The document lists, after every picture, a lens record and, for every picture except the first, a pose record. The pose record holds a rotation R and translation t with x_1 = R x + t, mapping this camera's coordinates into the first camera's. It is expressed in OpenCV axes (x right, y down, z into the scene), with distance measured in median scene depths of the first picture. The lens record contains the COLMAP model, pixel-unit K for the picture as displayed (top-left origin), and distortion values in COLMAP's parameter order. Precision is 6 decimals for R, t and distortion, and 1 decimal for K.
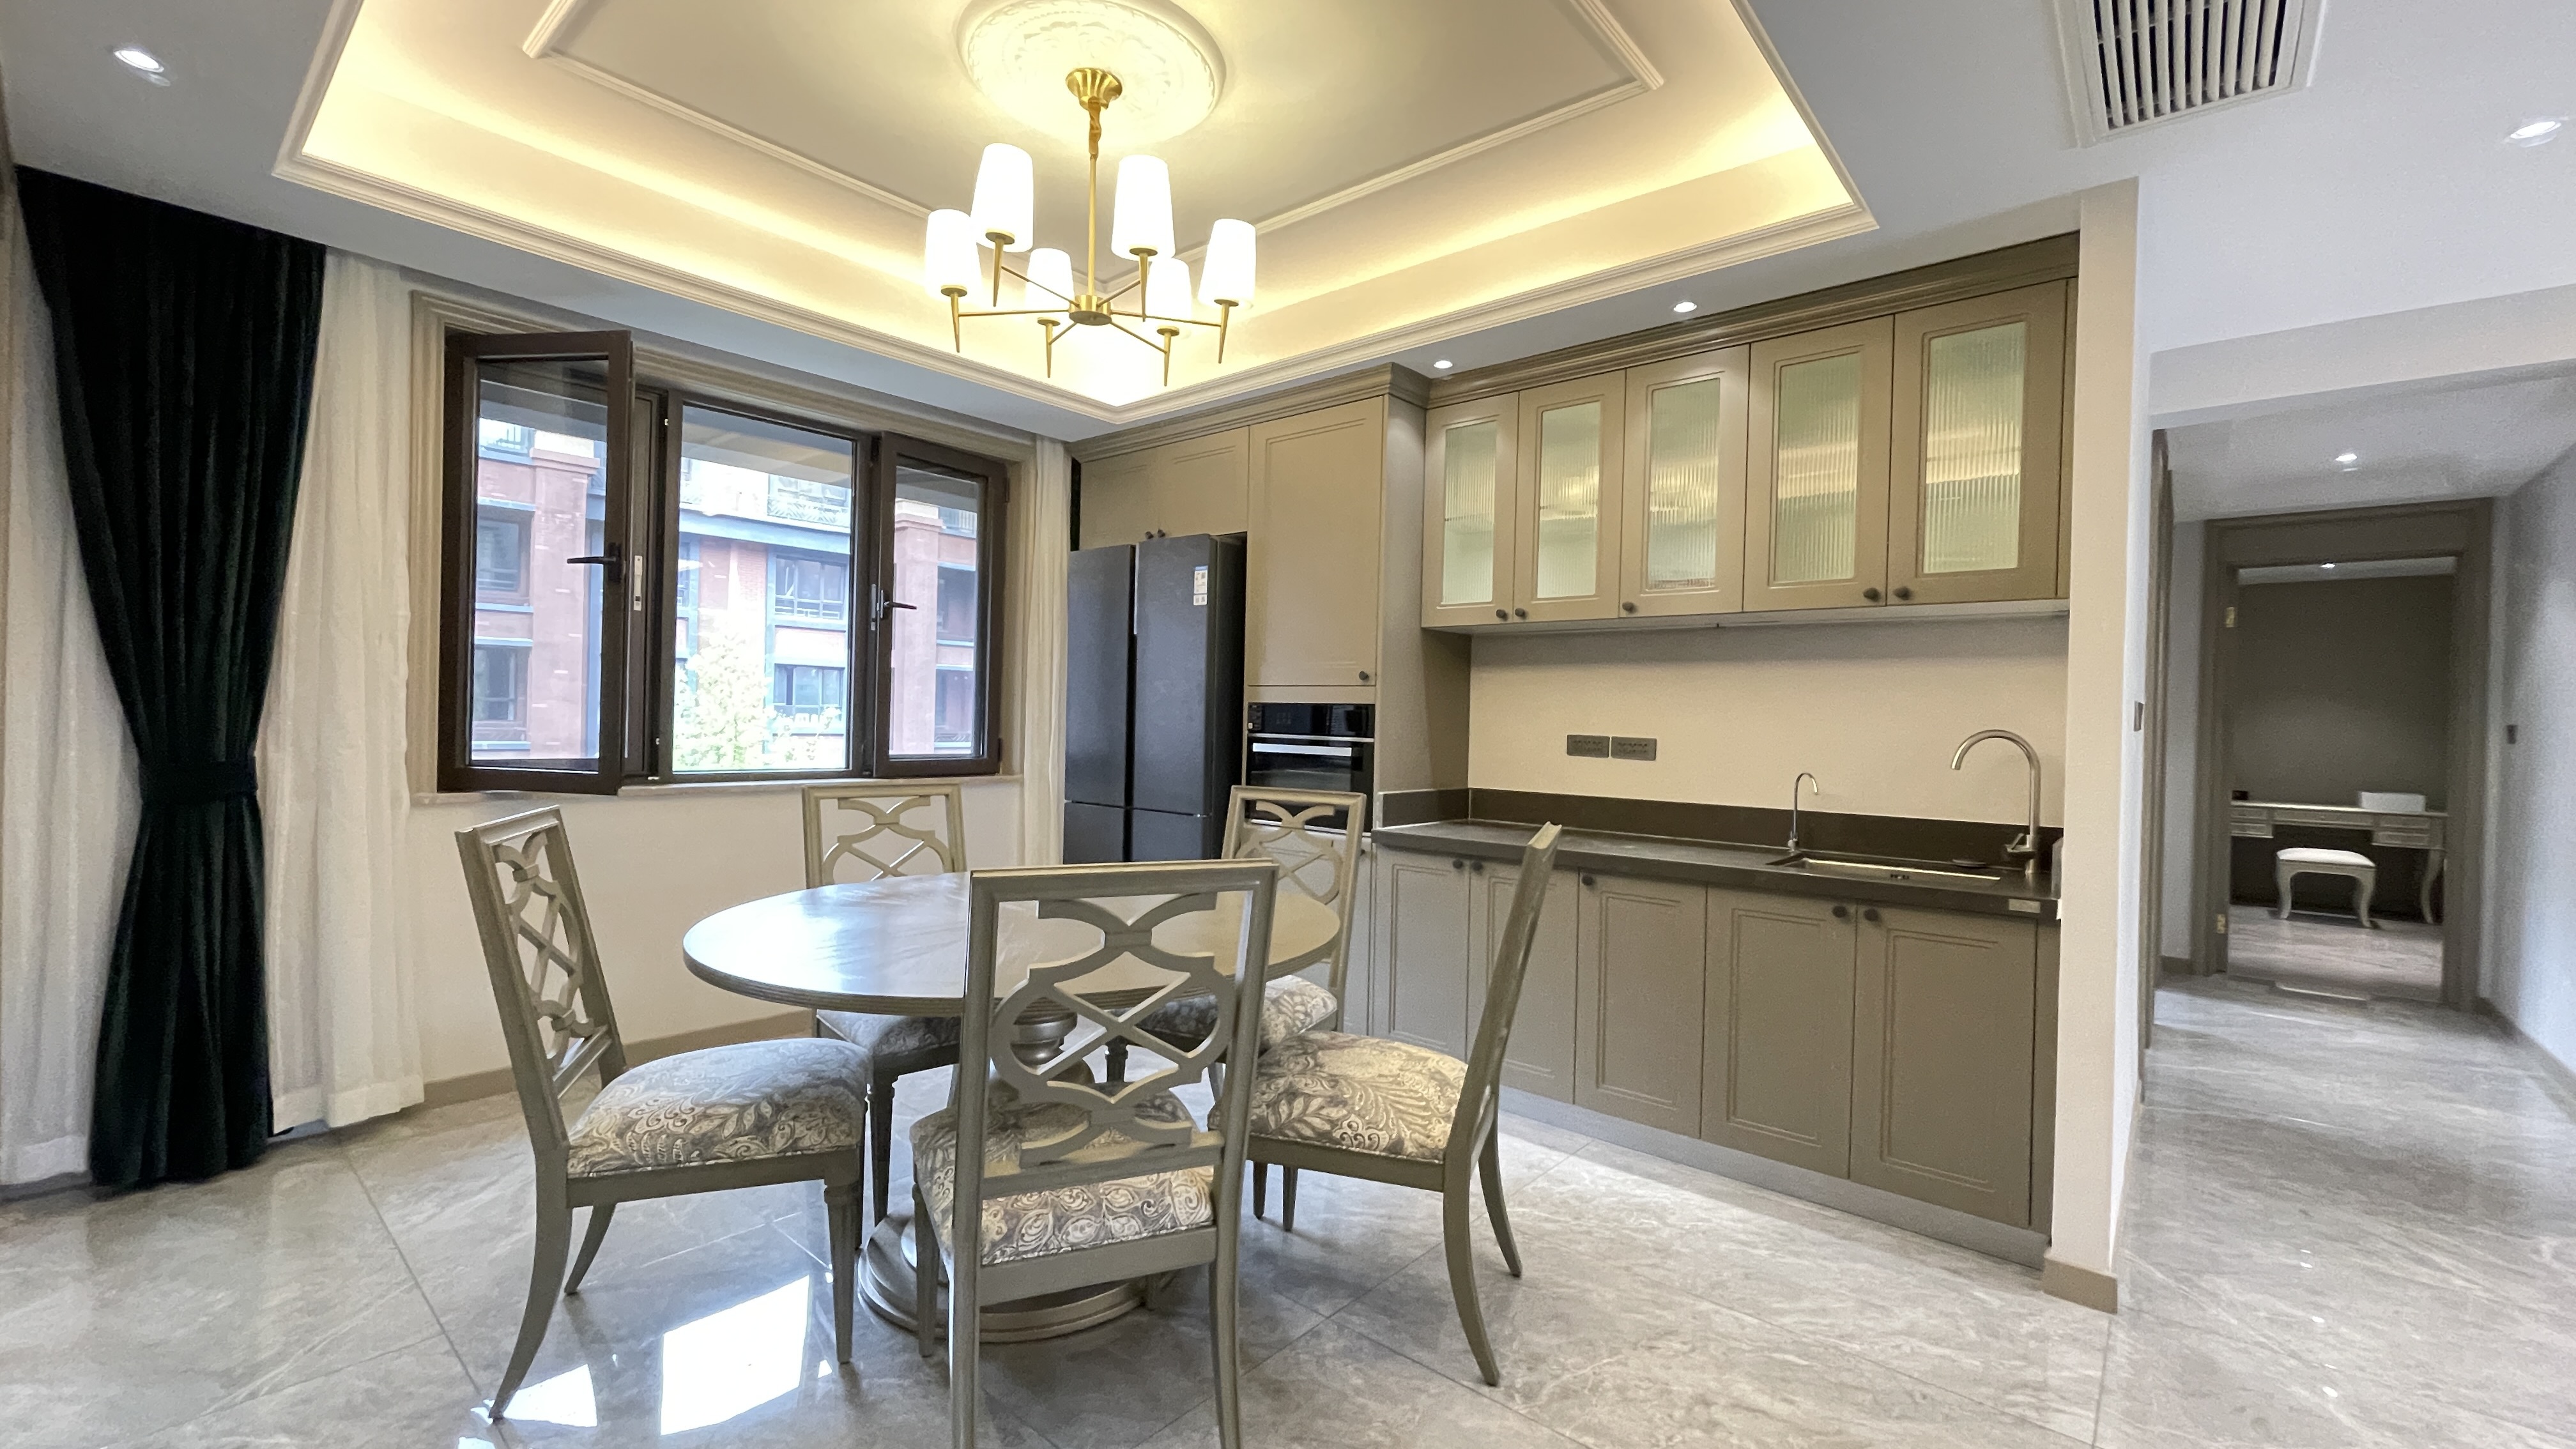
lens RADIAL K [[1045.5, 0, 1294.5], [0, 1045.5, 726.6], [0, 0, 1]] dist [-0.001456, -0.000420]
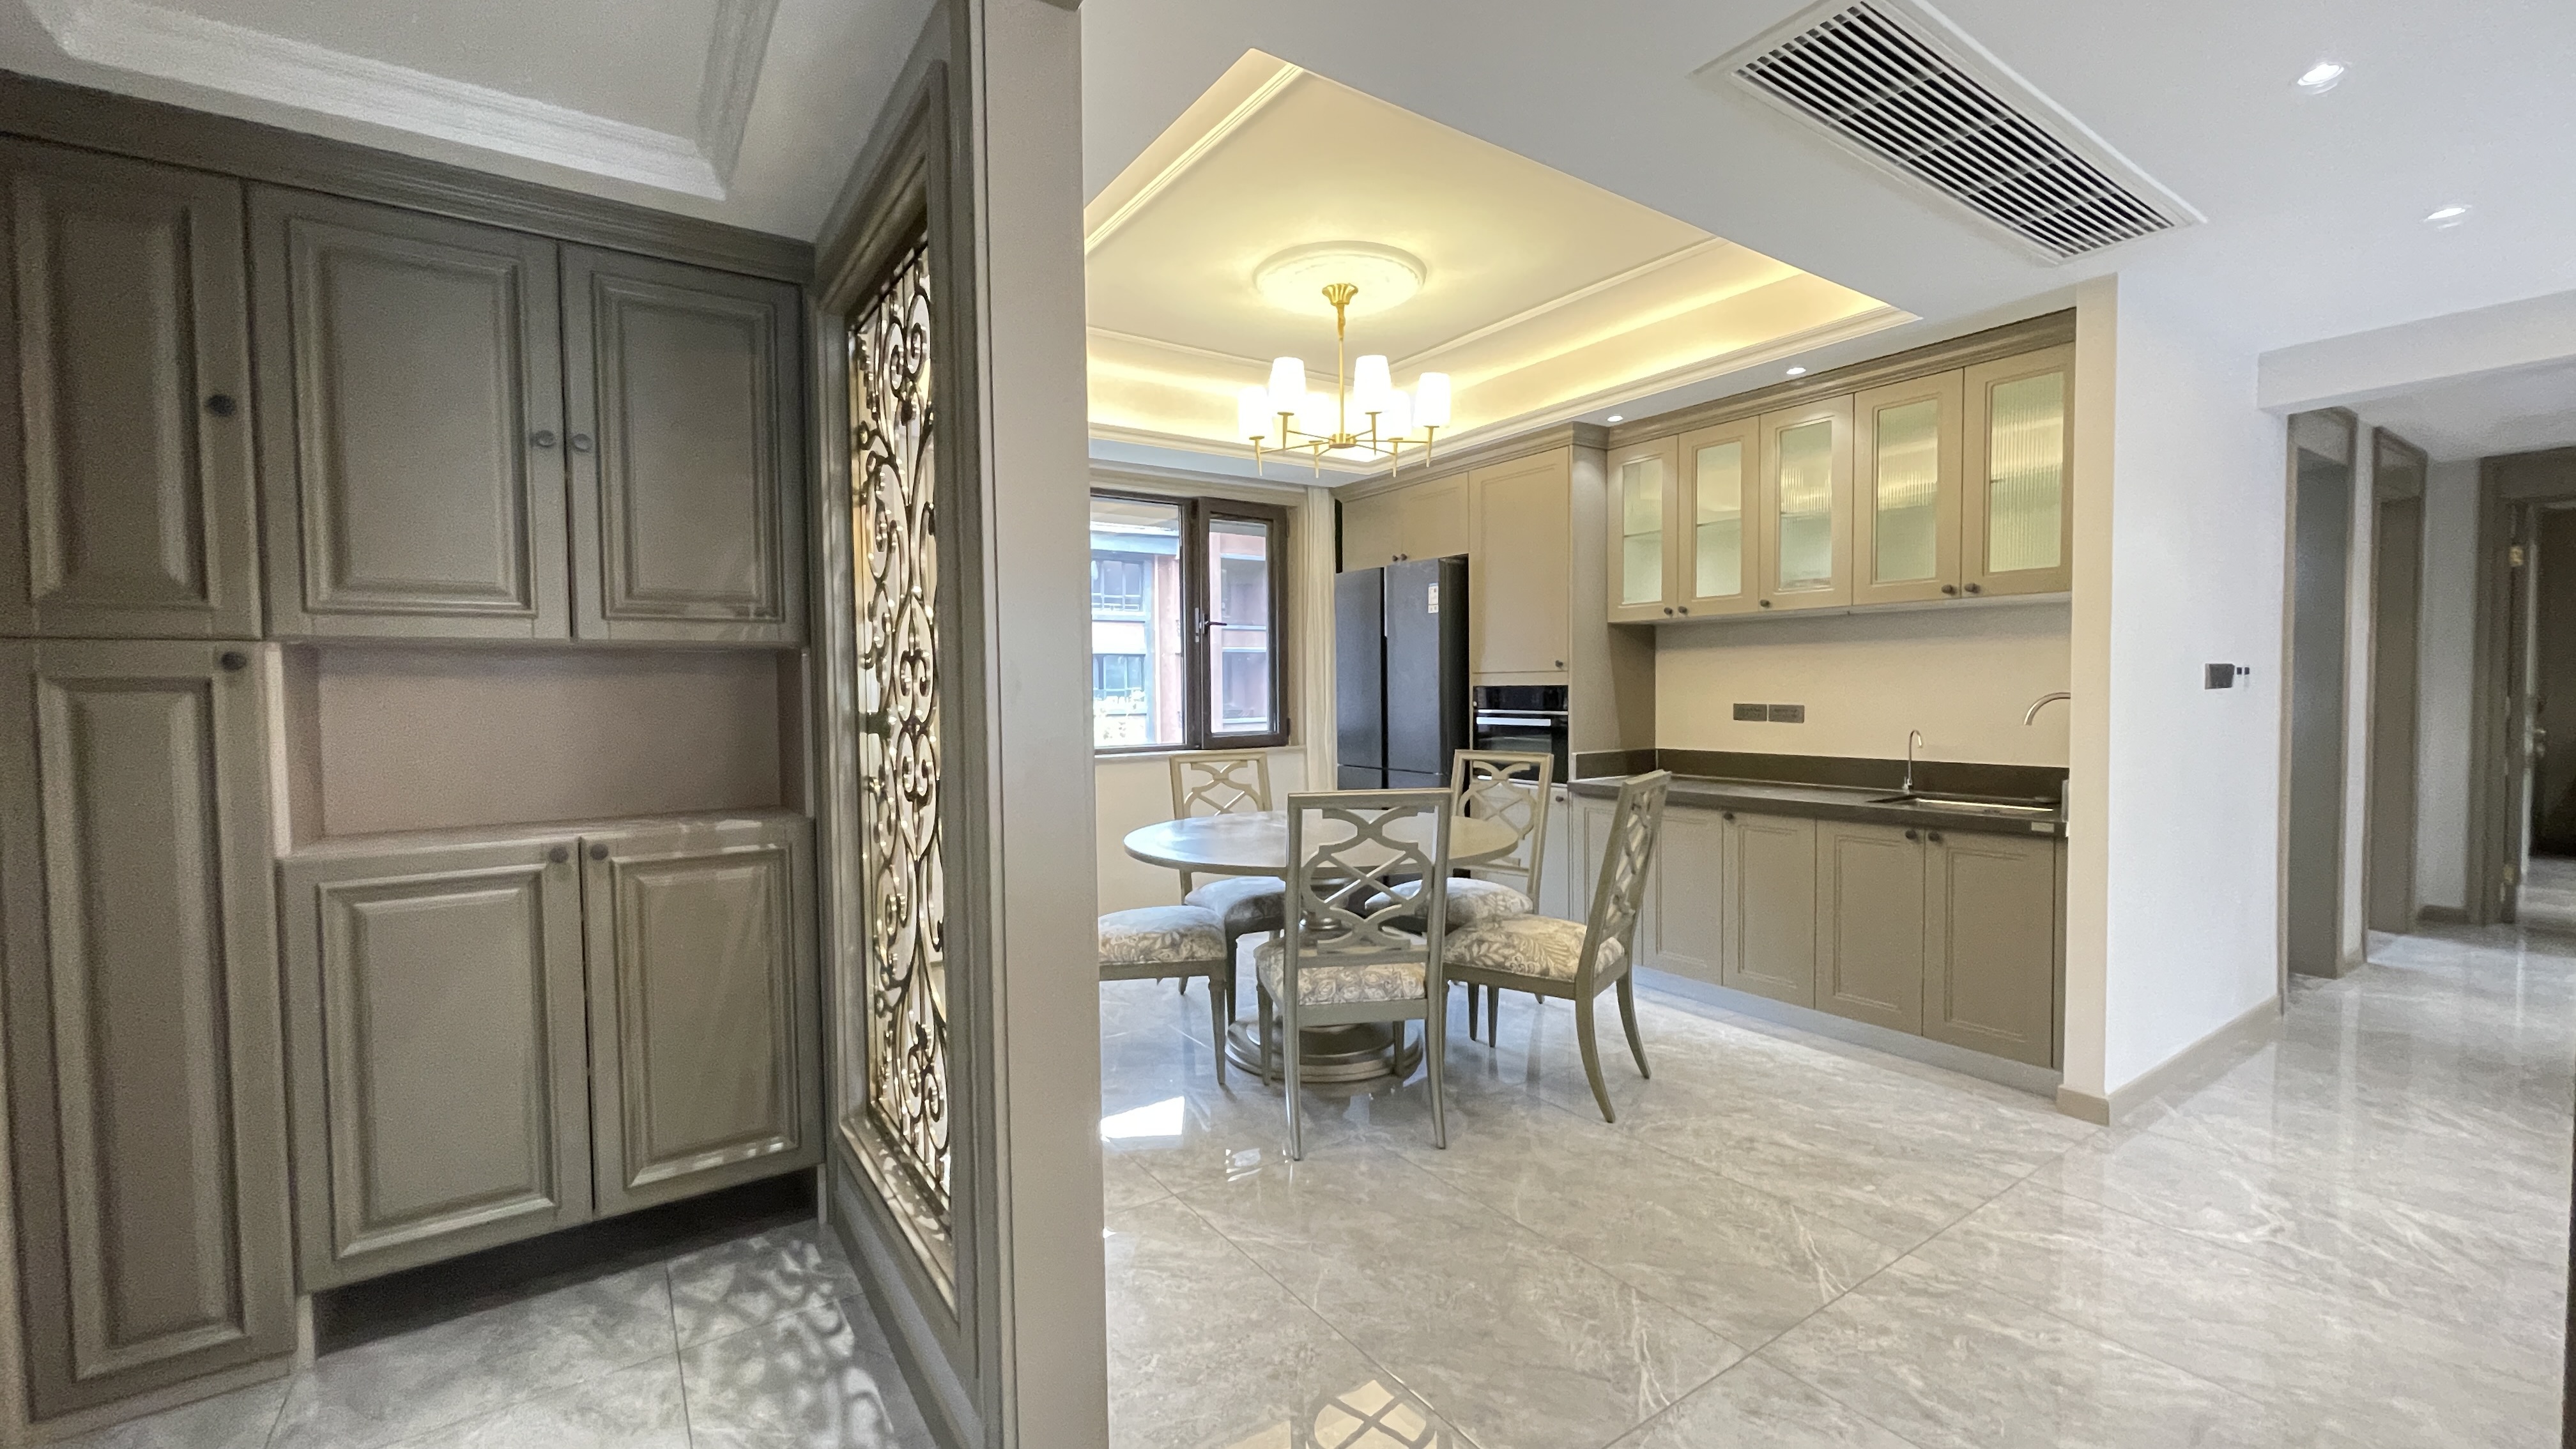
lens RADIAL K [[1045.5, 0, 1294.5], [0, 1045.5, 726.6], [0, 0, 1]] dist [-0.001456, -0.000420]
pose [[0.966197, -0.025476, -0.256542, 0.099680], [0.032971, 0.999145, 0.024954, -0.016926], [0.255687, -0.032569, 0.966211, -0.426124]]
